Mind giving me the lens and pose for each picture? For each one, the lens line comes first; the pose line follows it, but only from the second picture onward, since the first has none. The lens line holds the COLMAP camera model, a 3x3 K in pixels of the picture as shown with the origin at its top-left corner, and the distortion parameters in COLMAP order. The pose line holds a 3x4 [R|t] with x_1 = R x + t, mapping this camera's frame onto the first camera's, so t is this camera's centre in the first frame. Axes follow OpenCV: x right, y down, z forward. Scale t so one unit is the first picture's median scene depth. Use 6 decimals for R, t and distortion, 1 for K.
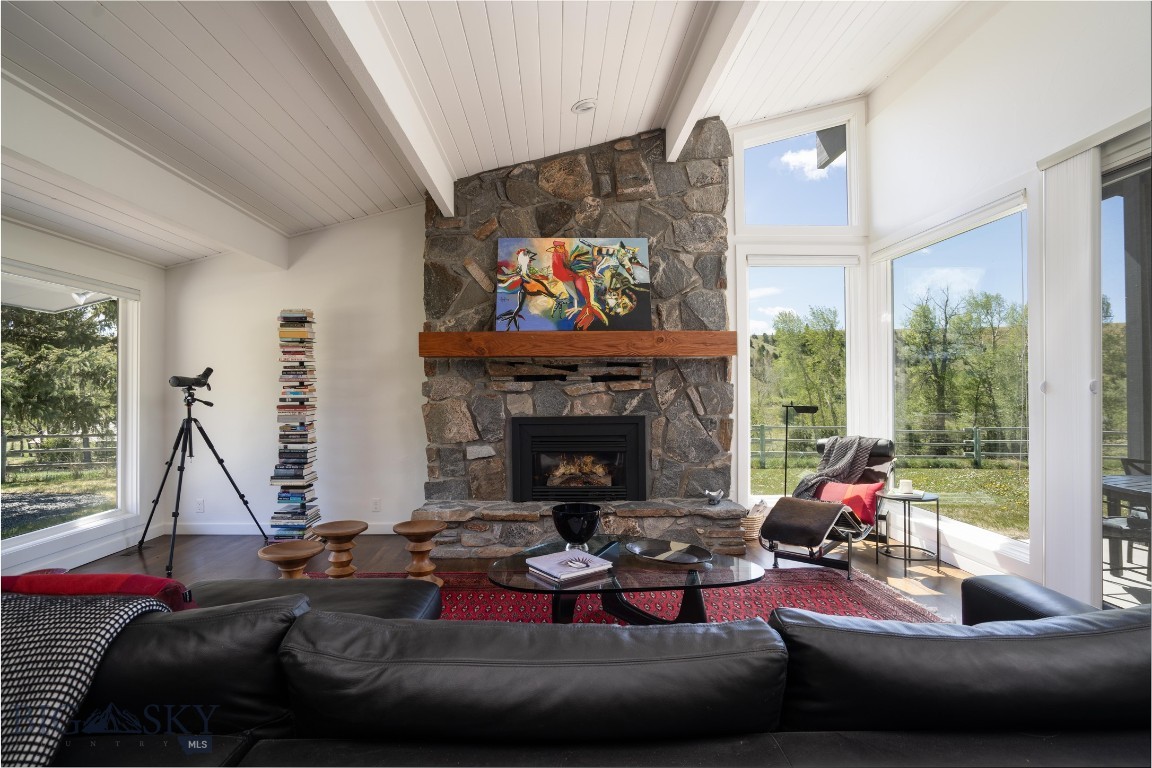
lens RADIAL K [[555.6, 0, 576.0], [0, 555.6, 384.0], [0, 0, 1]] dist [-0.049505, 0.000635]
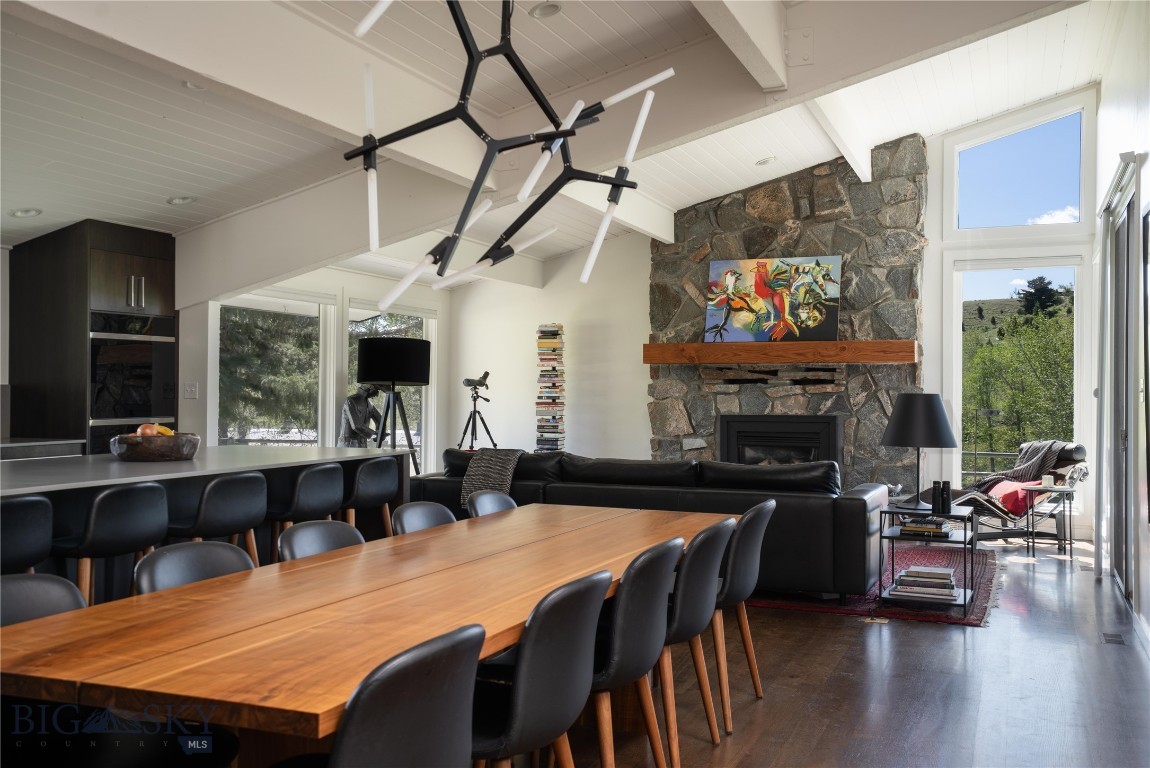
lens RADIAL K [[1096.4, 0, 575.0], [0, 1096.4, 384.0], [0, 0, 1]] dist [0.044931, 0.022995]
pose [[0.917468, 0.007364, -0.397742, 0.520373], [-0.006764, 0.999973, 0.002914, -0.009566], [0.397752, 0.000017, 0.917493, -1.236641]]
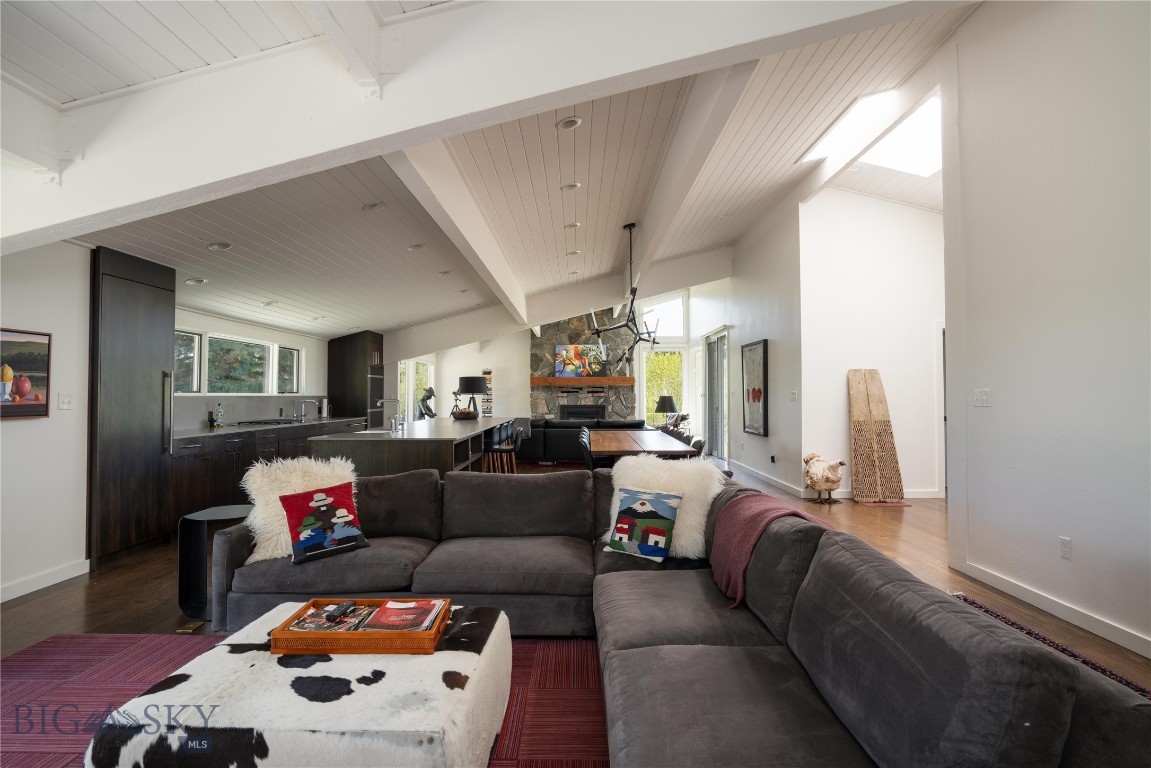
lens RADIAL K [[595.4, 0, 575.5], [0, 595.4, 384.0], [0, 0, 1]] dist [-0.030384, 0.000100]
pose [[0.999595, 0.000563, -0.028465, 0.056726], [-0.000897, 0.999931, -0.011752, -0.016451], [0.028457, 0.011773, 0.999526, -2.185495]]
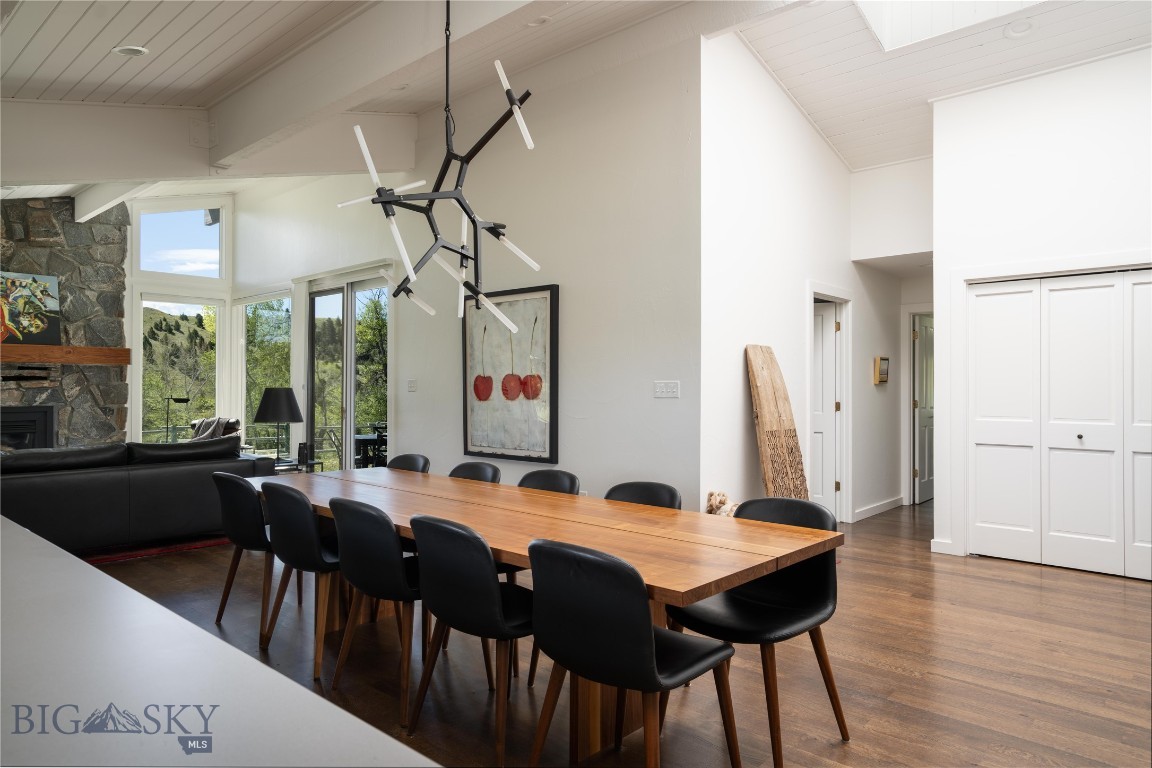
lens RADIAL K [[704.2, 0, 576.0], [0, 704.2, 384.0], [0, 0, 1]] dist [-0.039220, 0.035974]
pose [[0.679259, 0.008487, 0.733850, -0.264638], [-0.010128, 0.999946, -0.002191, -0.006725], [-0.733829, -0.005944, 0.679308, -1.128633]]
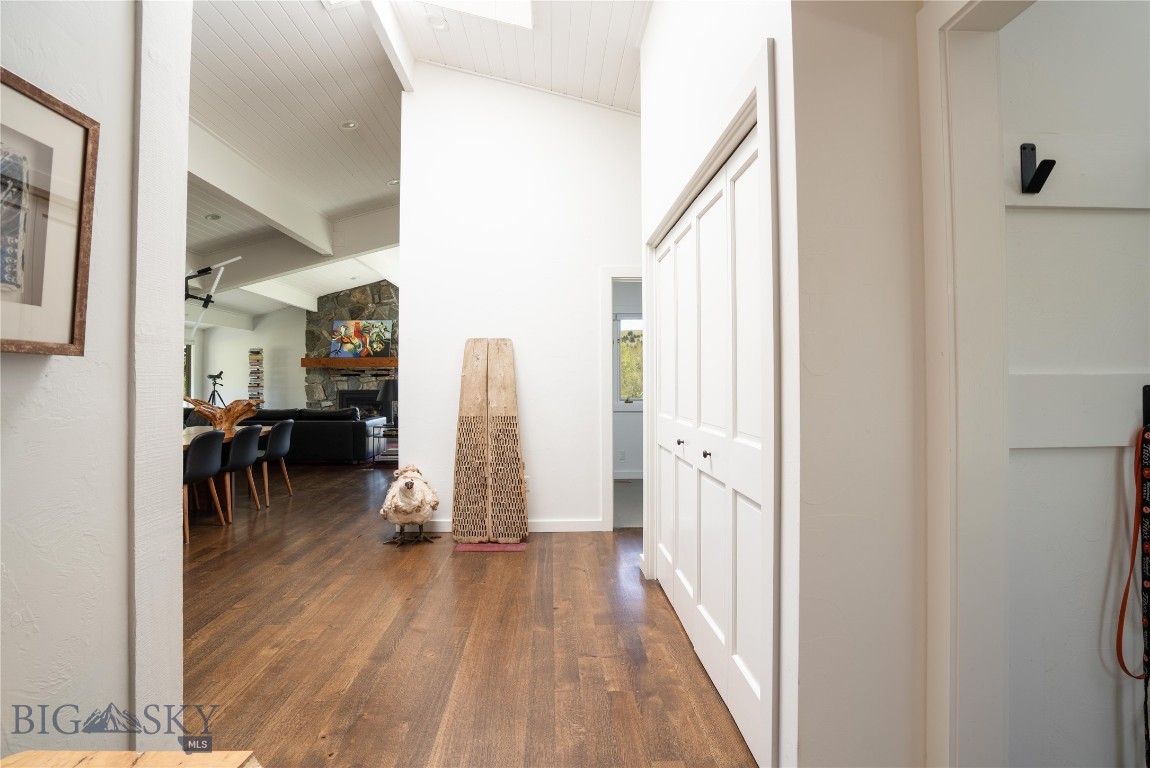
lens RADIAL K [[552.3, 0, 575.0], [0, 552.3, 384.0], [0, 0, 1]] dist [-0.053638, 0.000268]
pose [[0.999777, 0.002132, 0.021013, 0.923173], [-0.002424, 0.999901, 0.013884, -0.008064], [-0.020981, -0.013932, 0.999683, -1.553773]]
